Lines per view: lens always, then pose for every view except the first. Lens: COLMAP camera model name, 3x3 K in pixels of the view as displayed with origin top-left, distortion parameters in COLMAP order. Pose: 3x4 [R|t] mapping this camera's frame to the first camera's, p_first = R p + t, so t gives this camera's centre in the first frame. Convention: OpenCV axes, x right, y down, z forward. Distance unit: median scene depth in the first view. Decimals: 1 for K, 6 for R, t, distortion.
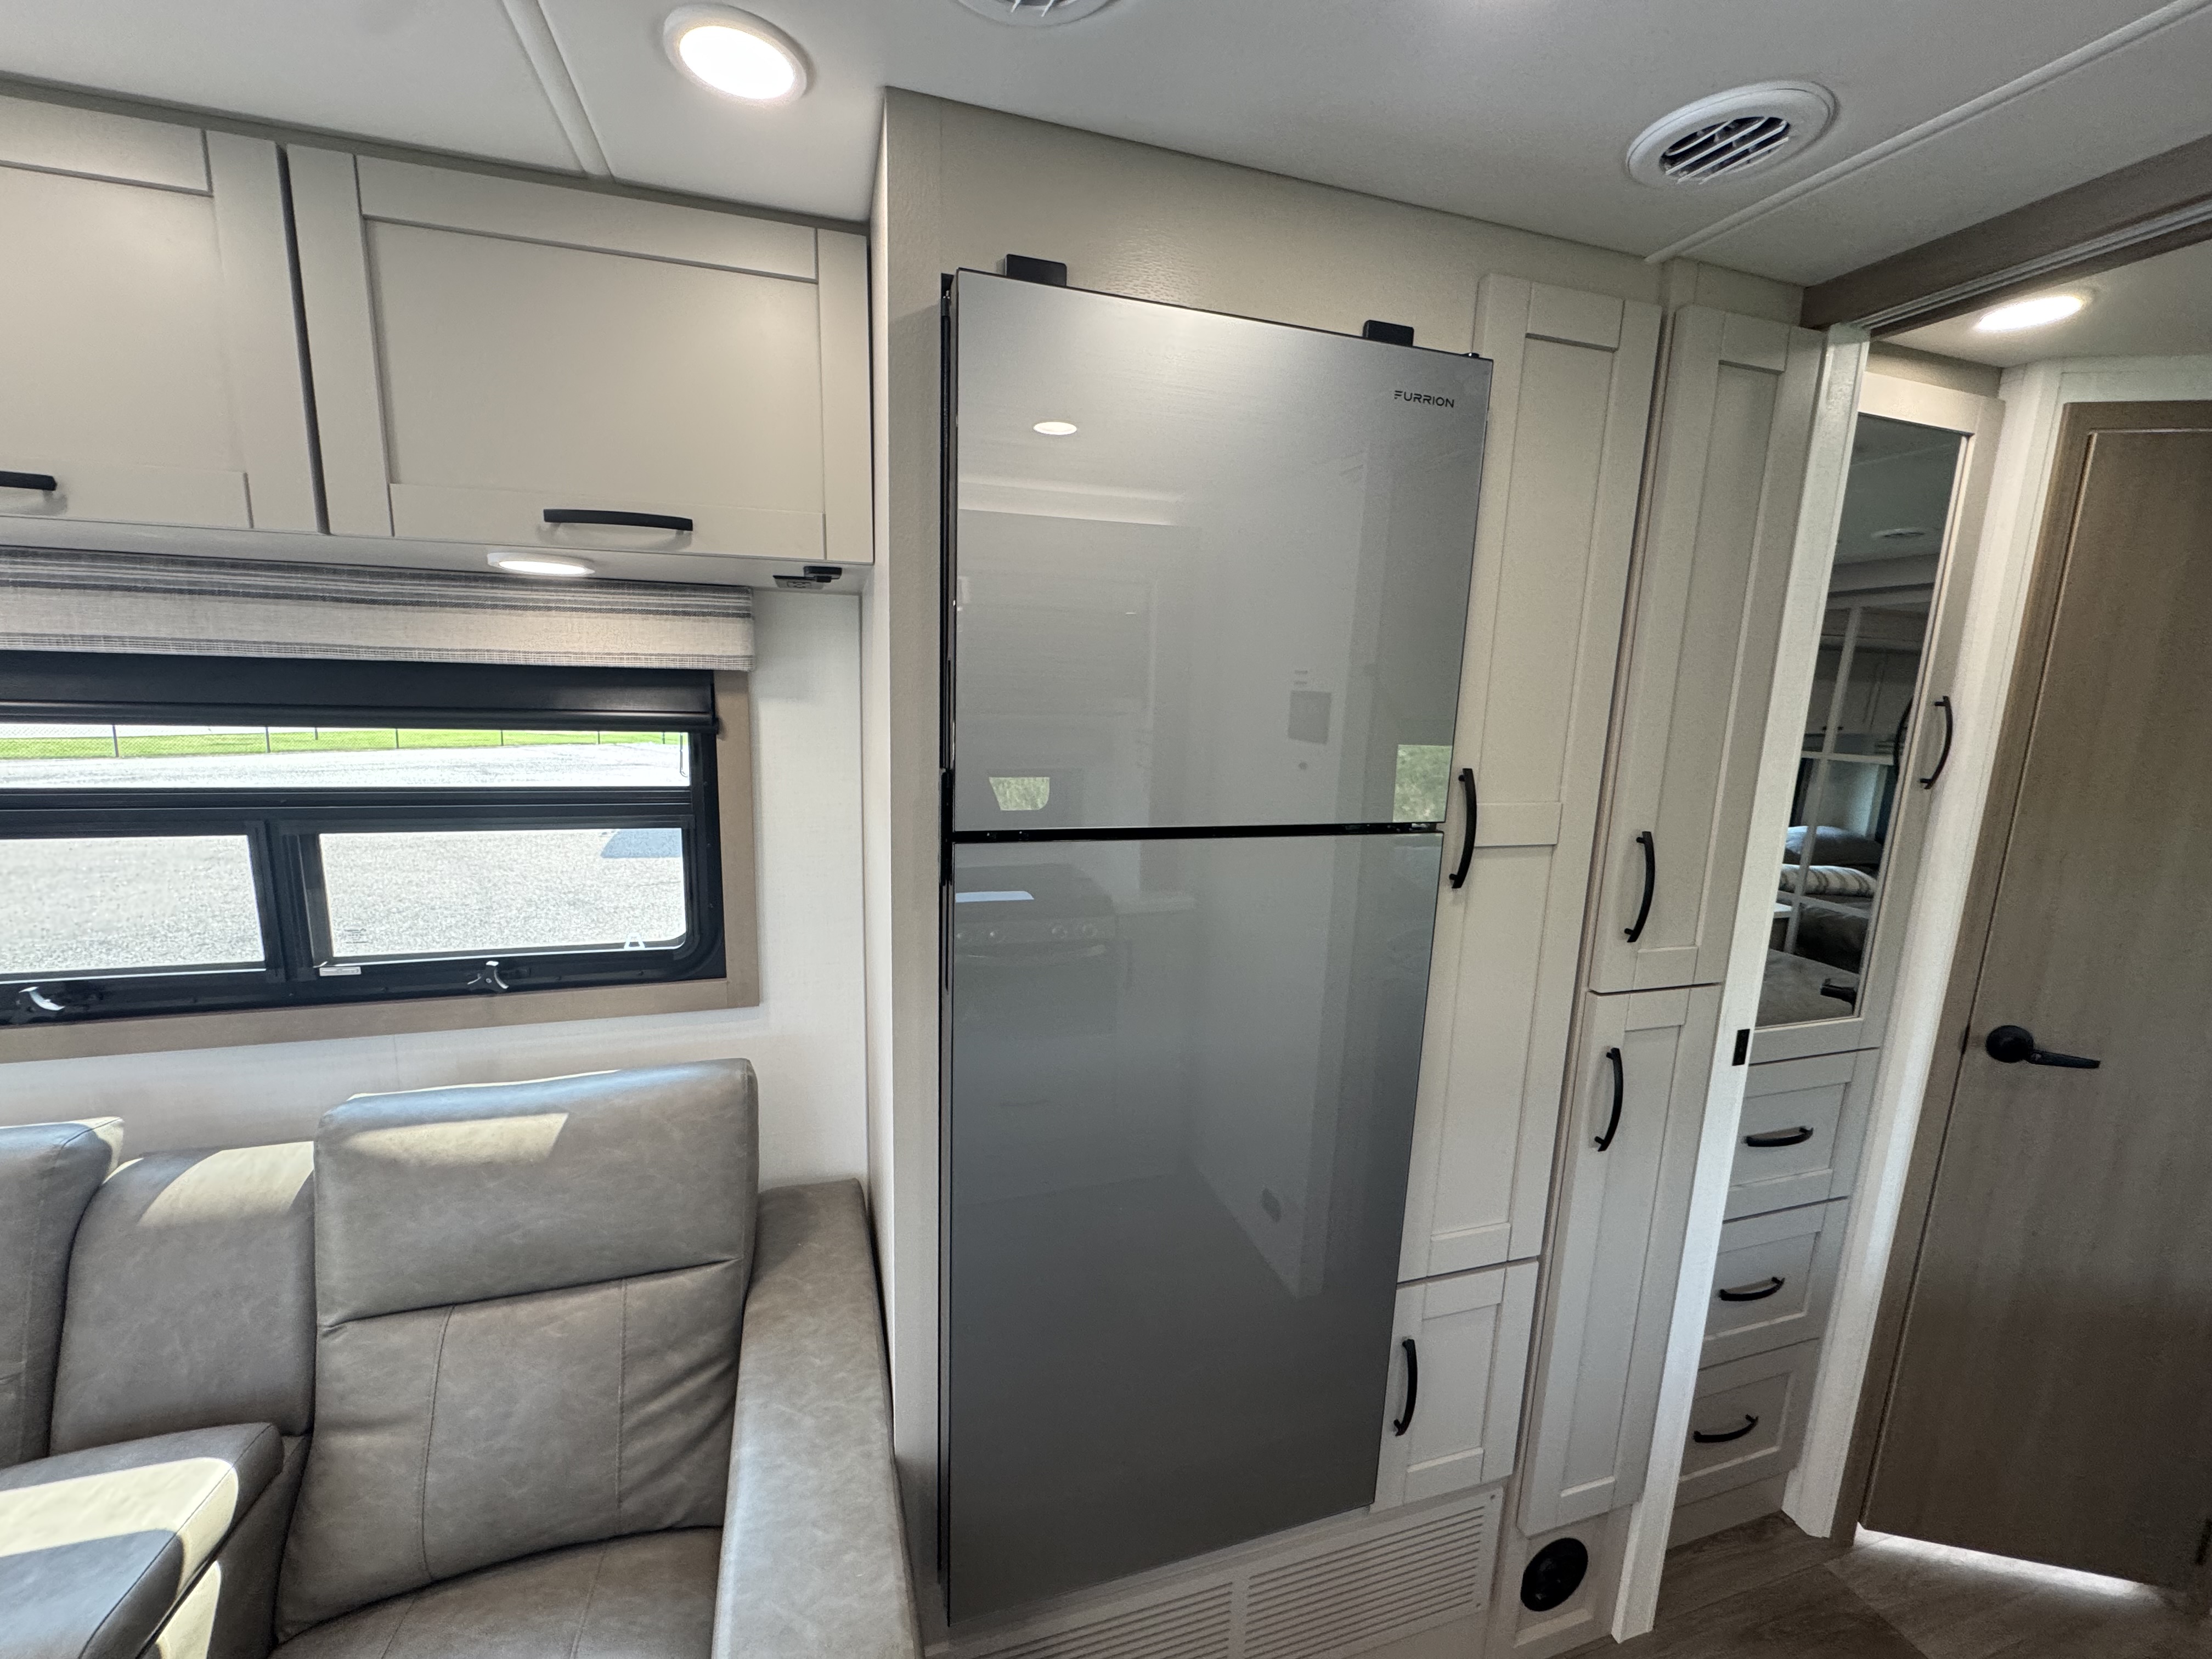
lens RADIAL K [[880.5, 0, 1103.4], [0, 880.5, 829.3], [0, 0, 1]] dist [-0.003649, 0.000039]
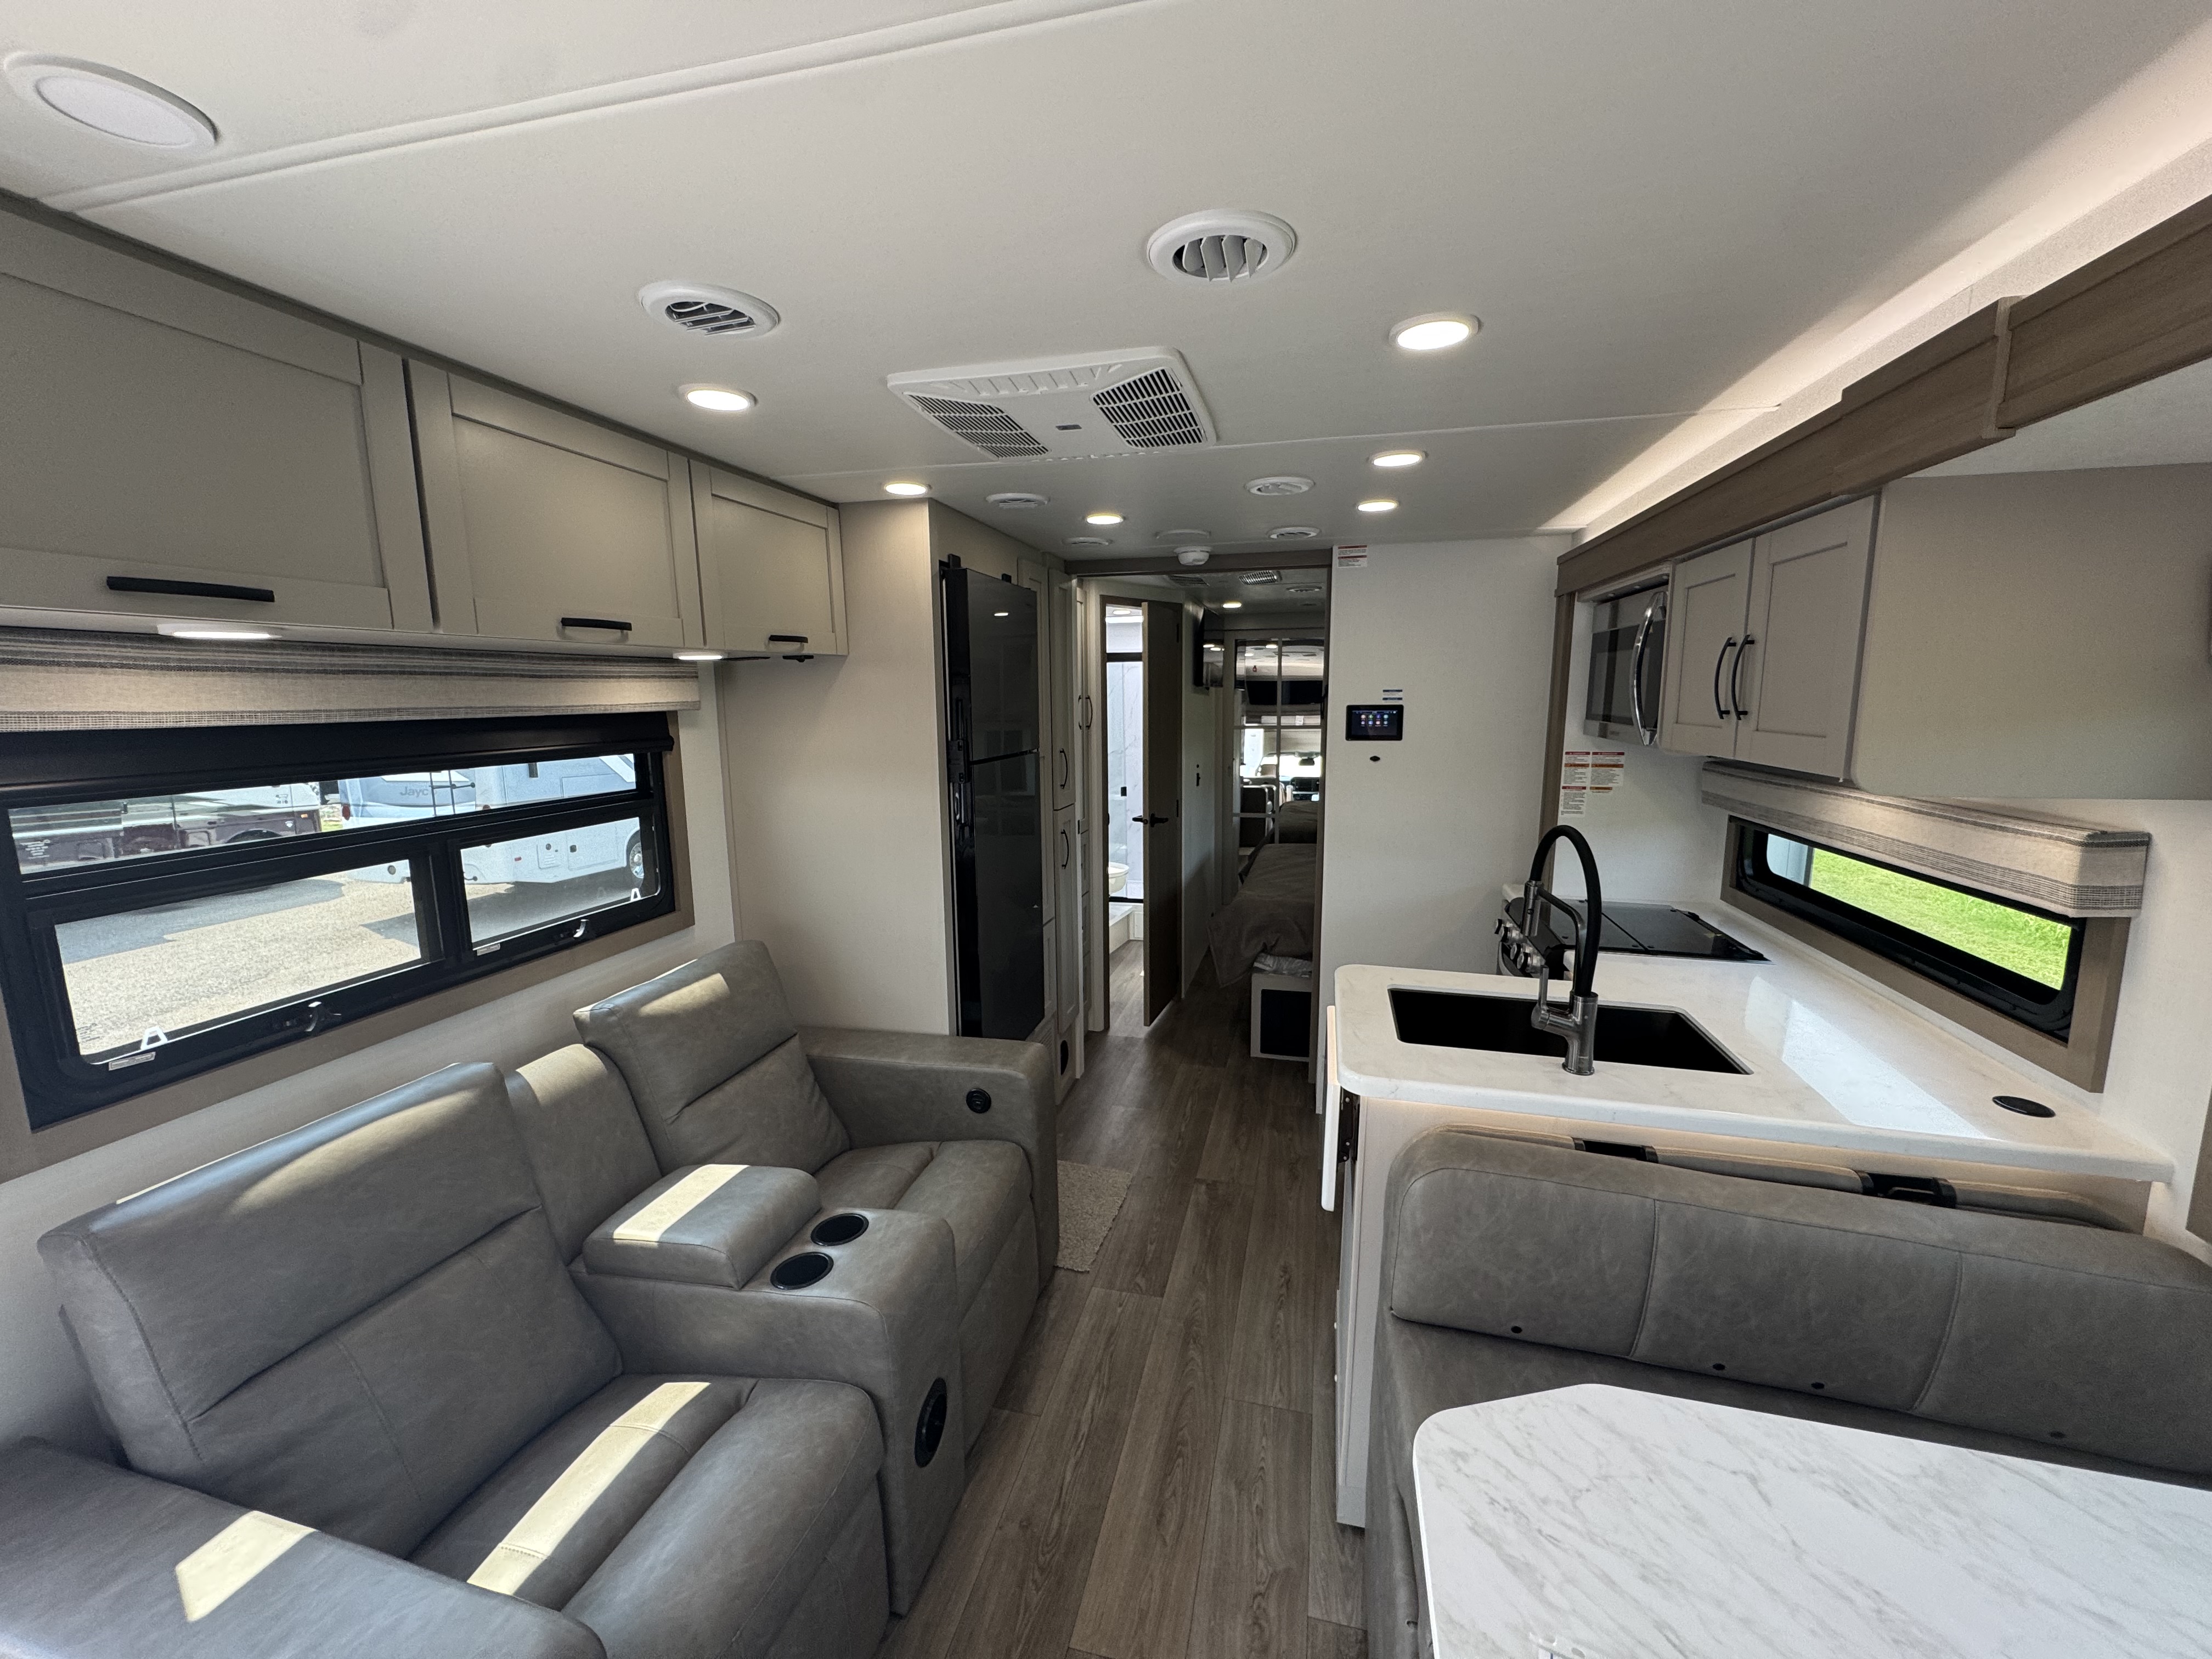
lens RADIAL K [[880.5, 0, 1103.4], [0, 880.5, 829.3], [0, 0, 1]] dist [-0.003649, 0.000039]
pose [[0.524070, -0.170551, 0.834424, -1.635523], [0.171705, 0.980784, 0.092624, 0.021063], [-0.834187, 0.094733, 0.543284, -0.583615]]
